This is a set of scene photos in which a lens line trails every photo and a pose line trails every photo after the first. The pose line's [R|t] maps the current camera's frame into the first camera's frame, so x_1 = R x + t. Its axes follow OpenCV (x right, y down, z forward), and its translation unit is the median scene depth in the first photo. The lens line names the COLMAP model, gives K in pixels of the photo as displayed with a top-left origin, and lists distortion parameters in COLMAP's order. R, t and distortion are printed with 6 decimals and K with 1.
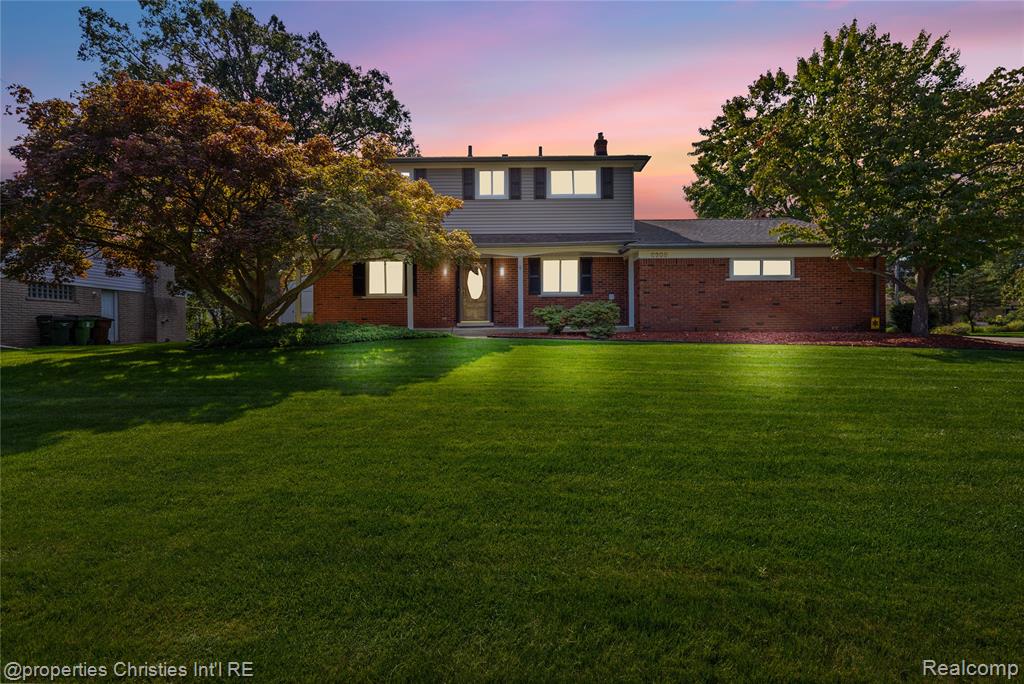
lens RADIAL K [[535.6, 0, 512.2], [0, 535.6, 339.6], [0, 0, 1]] dist [0.000198, 0.000000]
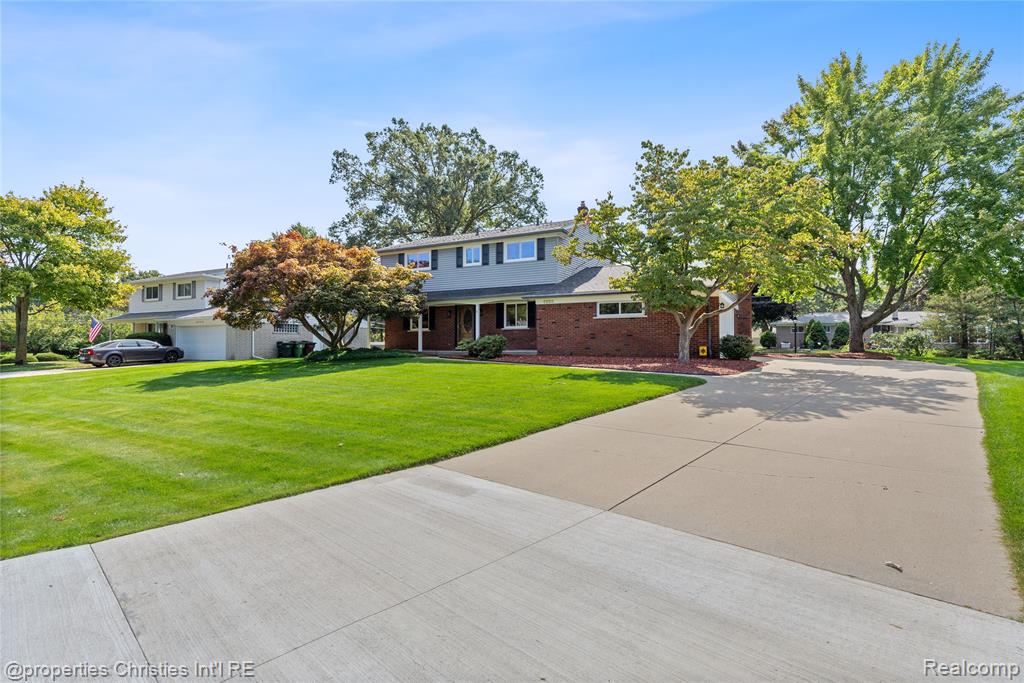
lens RADIAL K [[535.6, 0, 507.3], [0, 535.6, 344.7], [0, 0, 1]] dist [0.000198, 0.000000]
pose [[0.871459, 0.004654, -0.490447, 0.794659], [-0.012969, 0.999824, -0.013556, -0.020001], [0.490297, 0.018174, 0.871366, -0.269606]]
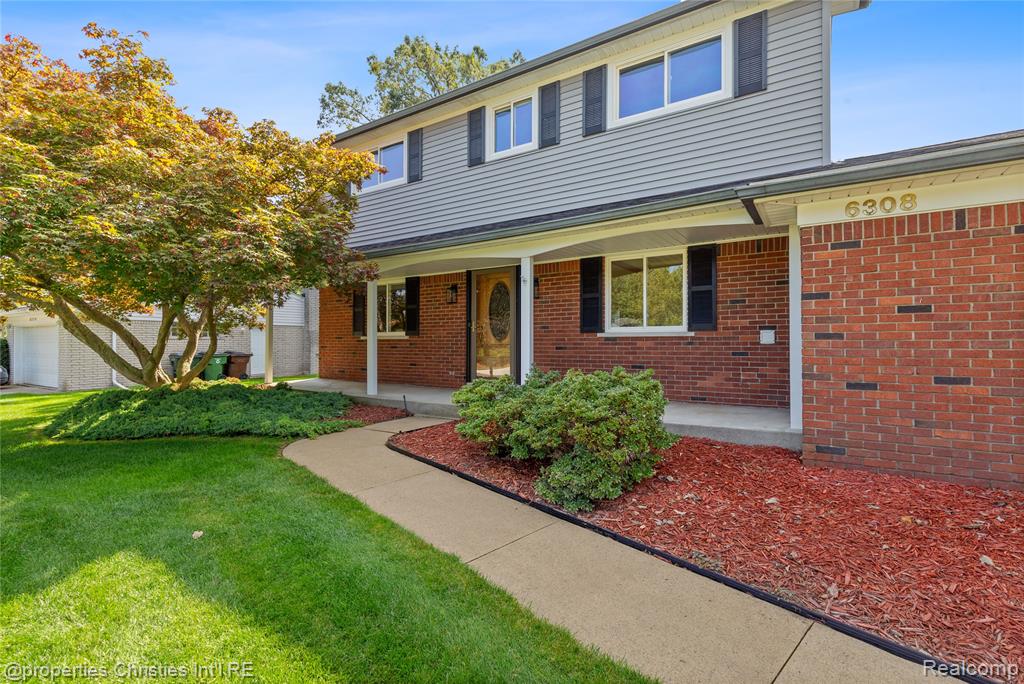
lens RADIAL K [[468.2, 0, 519.8], [0, 468.2, 340.7], [0, 0, 1]] dist [0.005333, 0.000869]
pose [[0.840489, 0.003851, -0.541815, 0.224259], [-0.010514, 0.999902, -0.009203, -0.073124], [0.541726, 0.013431, 0.840448, 0.614043]]
